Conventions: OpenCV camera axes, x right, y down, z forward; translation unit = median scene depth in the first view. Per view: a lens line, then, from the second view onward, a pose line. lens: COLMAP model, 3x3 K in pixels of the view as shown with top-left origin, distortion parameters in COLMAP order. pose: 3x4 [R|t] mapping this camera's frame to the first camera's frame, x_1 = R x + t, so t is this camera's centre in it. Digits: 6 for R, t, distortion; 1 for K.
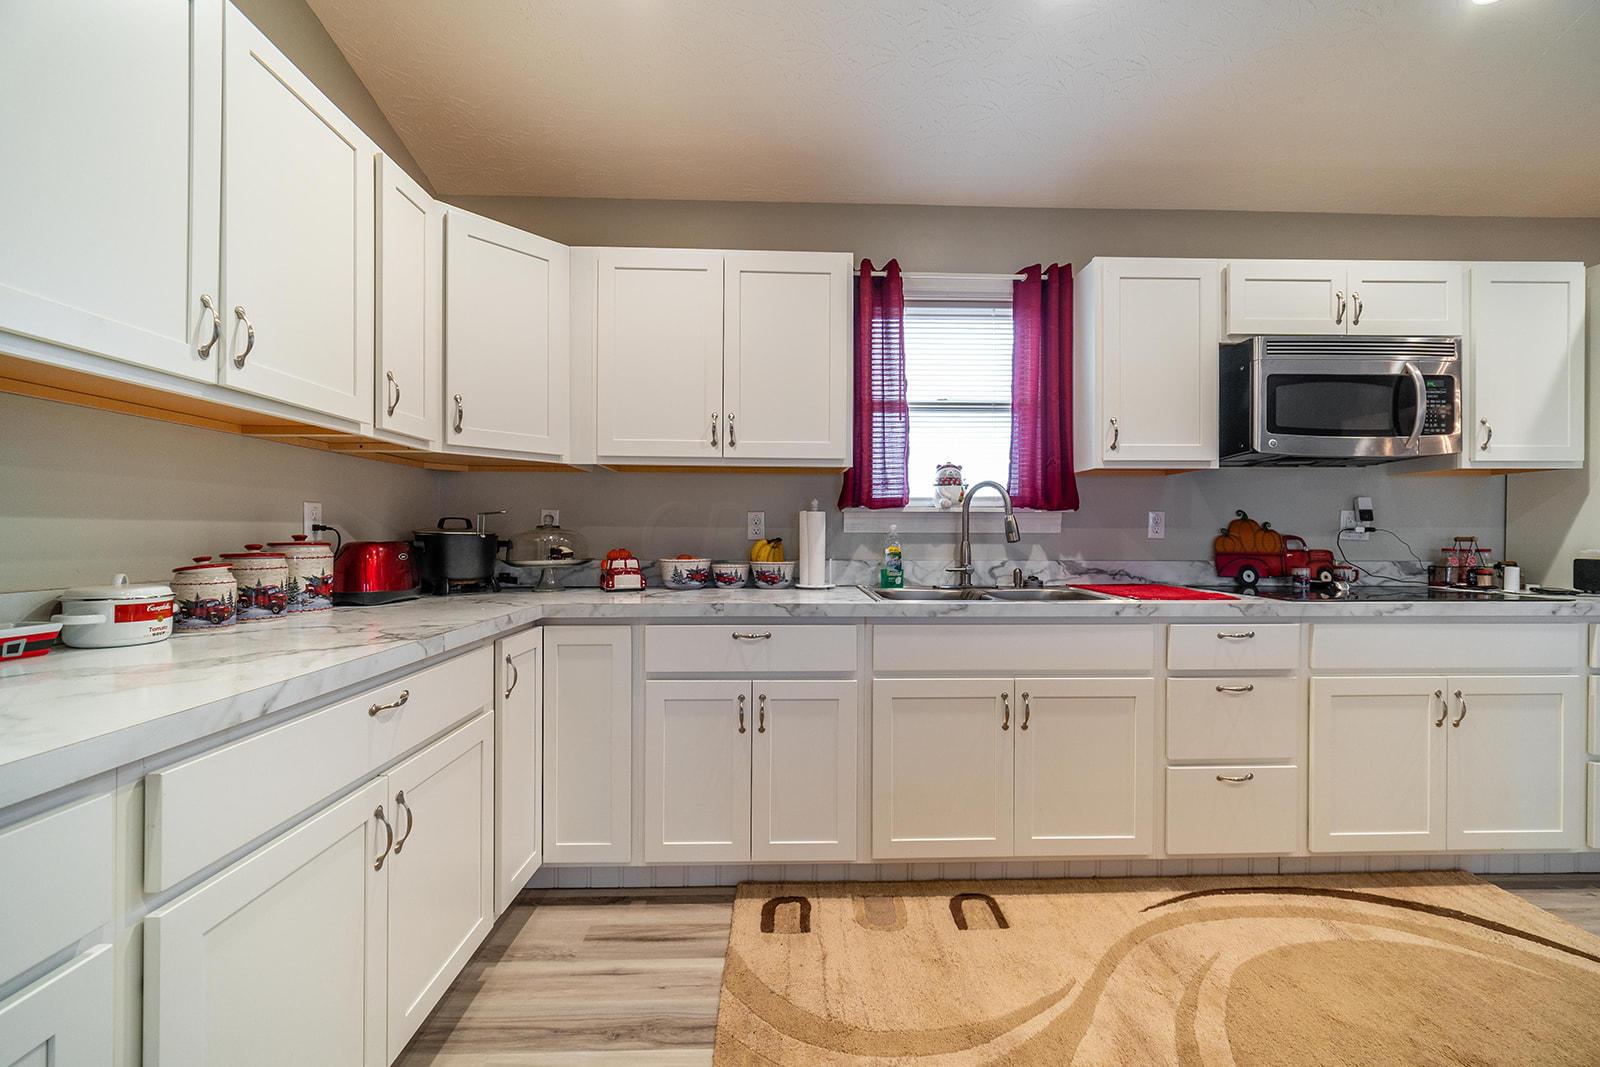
lens RADIAL K [[638.7, 0, 804.7], [0, 638.7, 534.7], [0, 0, 1]] dist [-0.005053, -0.000017]
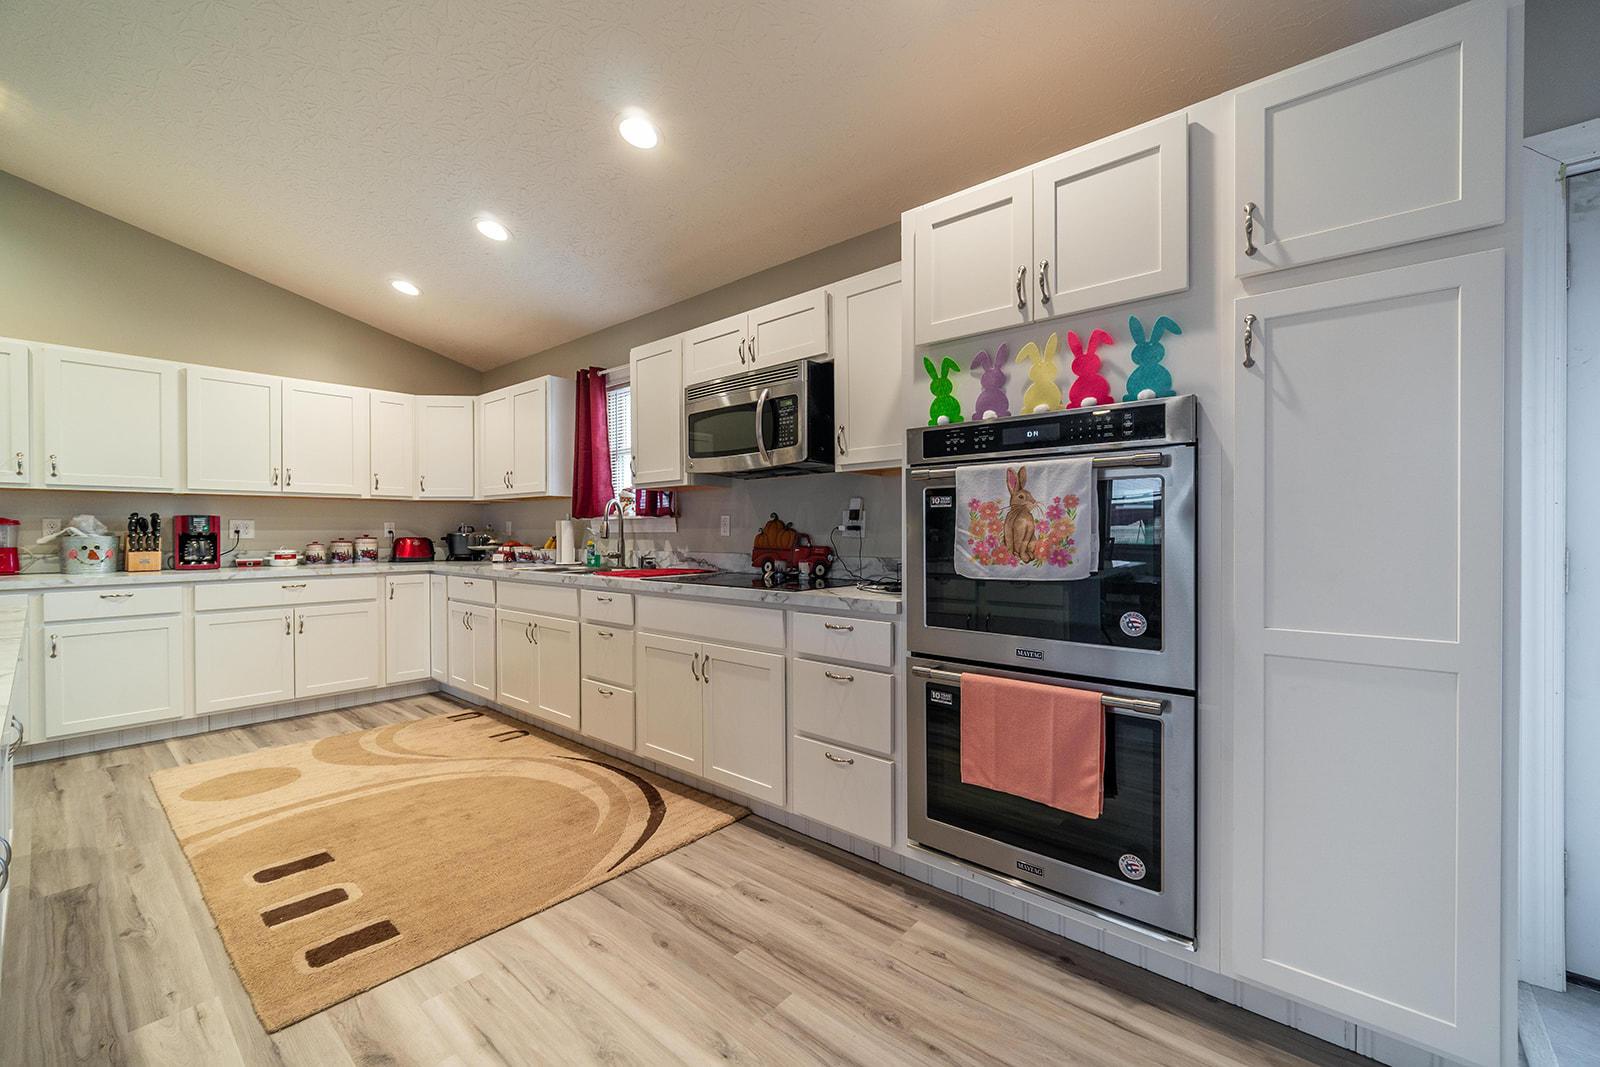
lens RADIAL K [[659.8, 0, 833.9], [0, 659.8, 532.4], [0, 0, 1]] dist [-0.001159, 0.000384]
pose [[0.748640, -0.003605, -0.662967, 1.879838], [0.004364, 0.999990, -0.000510, 0.000185], [0.662962, -0.002511, 0.748649, 0.153977]]
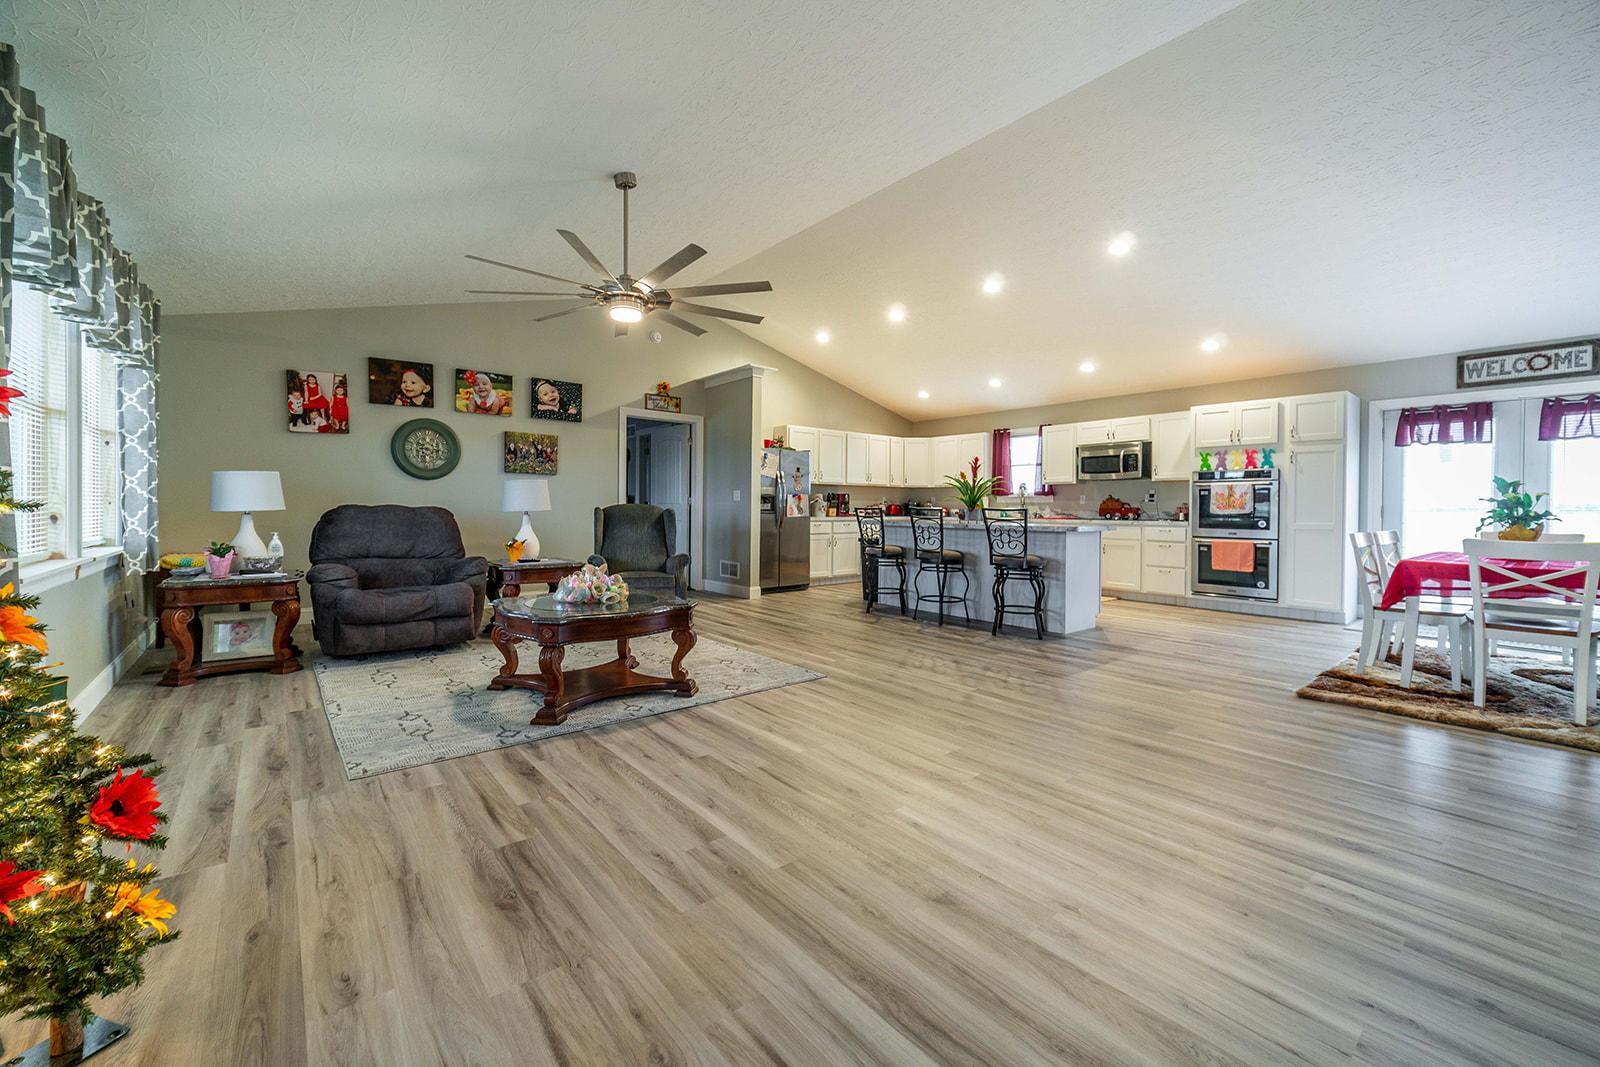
lens RADIAL K [[686.4, 0, 835.0], [0, 686.4, 514.1], [0, 0, 1]] dist [0.001147, 0.000036]
pose [[0.650691, 0.007537, -0.759305, 2.725005], [-0.005890, 0.999971, 0.004879, 0.054171], [0.759320, 0.001298, 0.650716, -2.508840]]
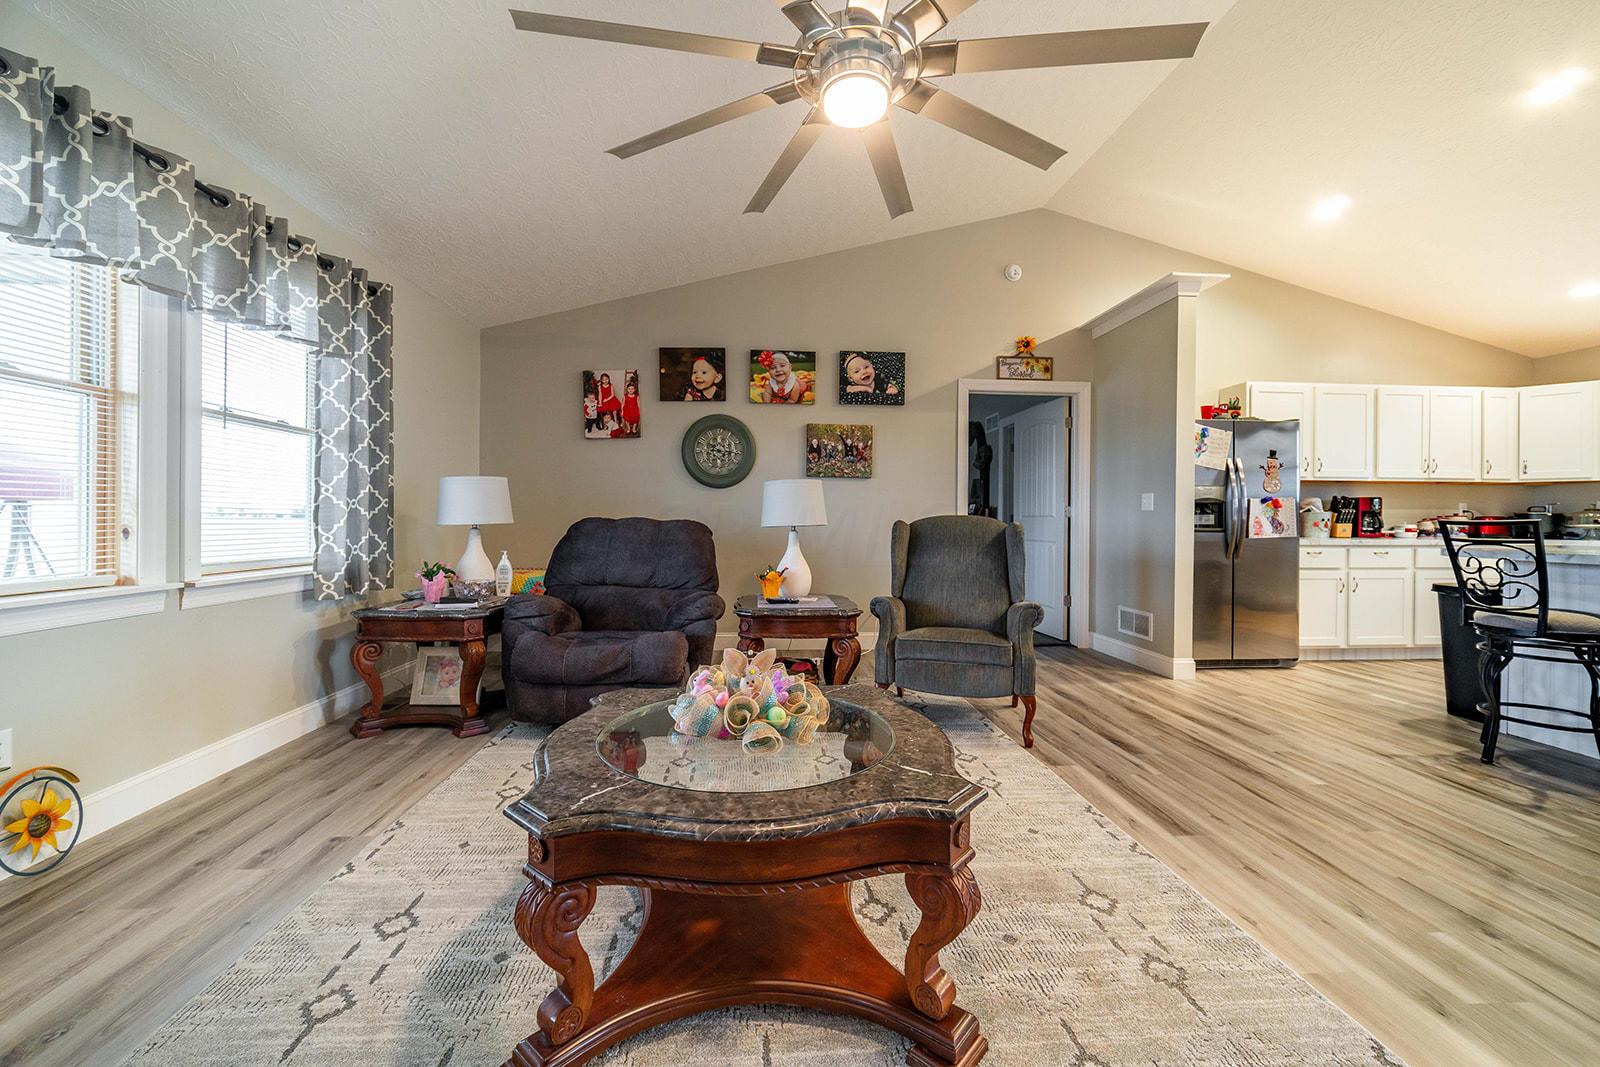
lens RADIAL K [[659.3, 0, 769.9], [0, 659.3, 521.6], [0, 0, 1]] dist [-0.000837, -0.000282]
pose [[0.031424, -0.003316, -0.999501, 1.737656], [-0.007603, 0.999965, -0.003556, 0.057038], [0.999477, 0.007711, 0.031398, -1.841799]]
